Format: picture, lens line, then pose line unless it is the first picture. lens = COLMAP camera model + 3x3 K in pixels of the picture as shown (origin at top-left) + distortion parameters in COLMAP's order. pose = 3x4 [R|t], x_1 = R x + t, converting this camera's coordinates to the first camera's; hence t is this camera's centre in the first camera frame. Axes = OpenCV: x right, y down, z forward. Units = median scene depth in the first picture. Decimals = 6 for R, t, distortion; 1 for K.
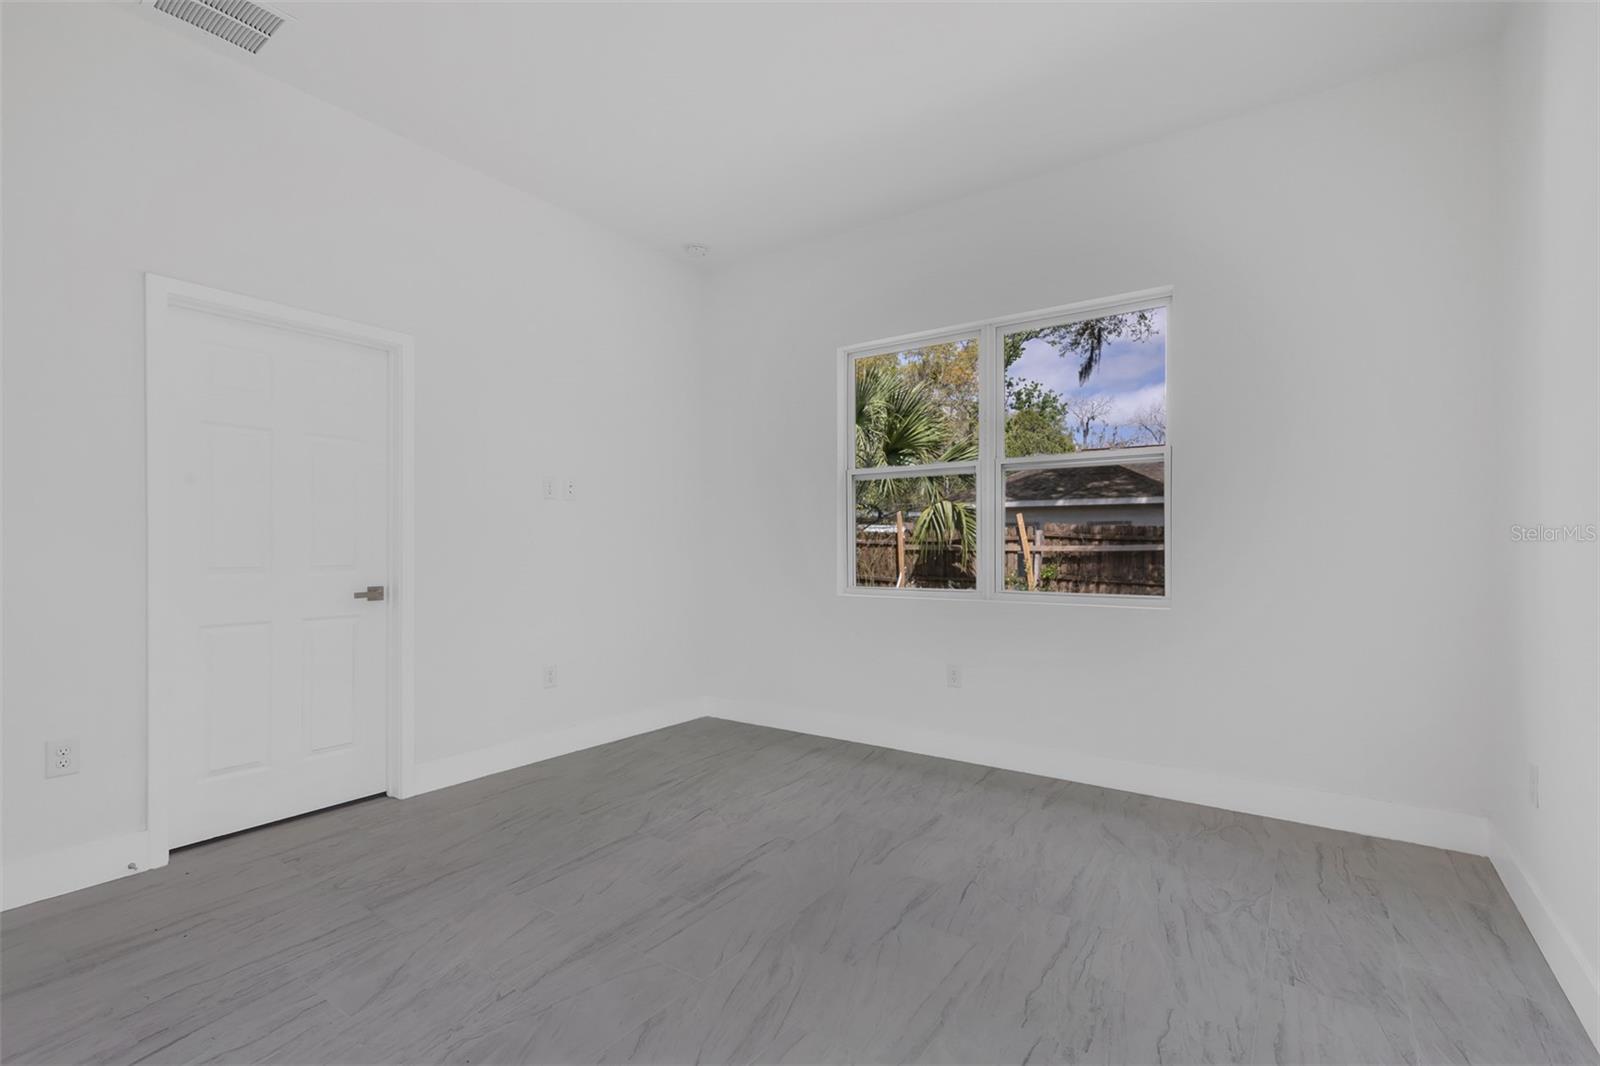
lens RADIAL K [[724.8, 0, 801.0], [0, 724.8, 551.3], [0, 0, 1]] dist [0.000372, 0.000042]
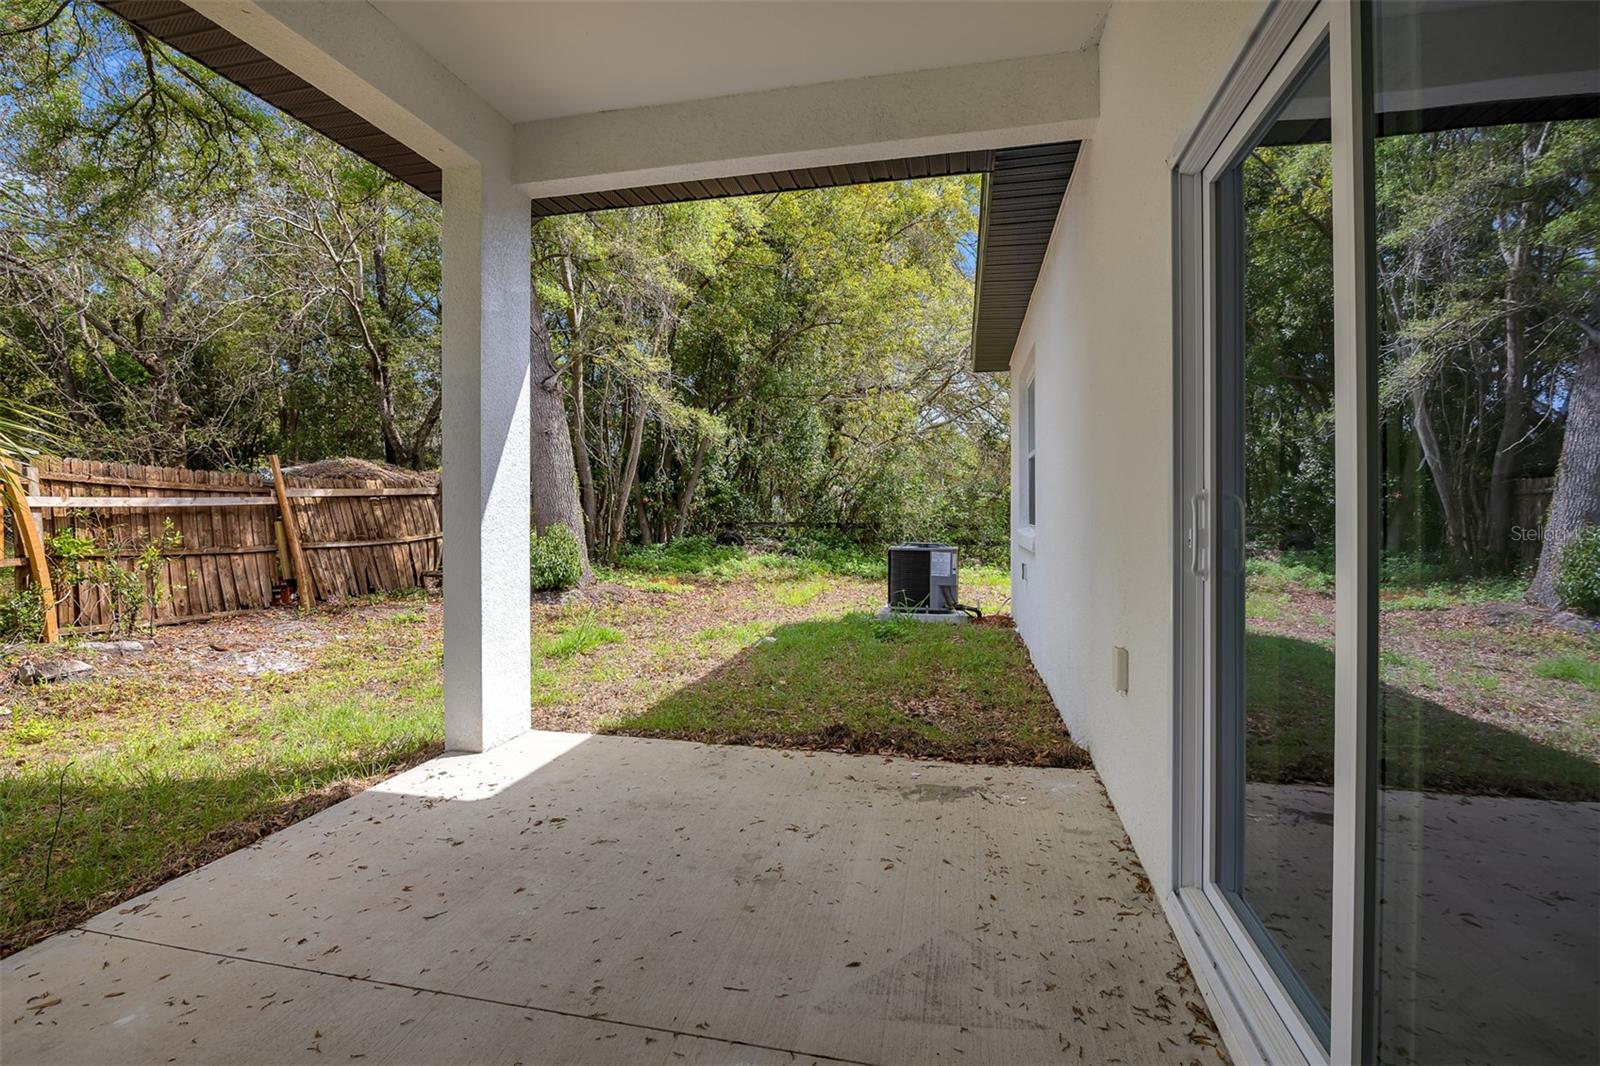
lens RADIAL K [[724.8, 0, 801.0], [0, 724.8, 551.3], [0, 0, 1]] dist [0.000372, 0.000042]
pose [[-0.383772, -0.060221, 0.921462, -0.407682], [0.005558, 0.997703, 0.067518, -0.000680], [-0.923411, 0.031033, -0.382555, 0.699110]]
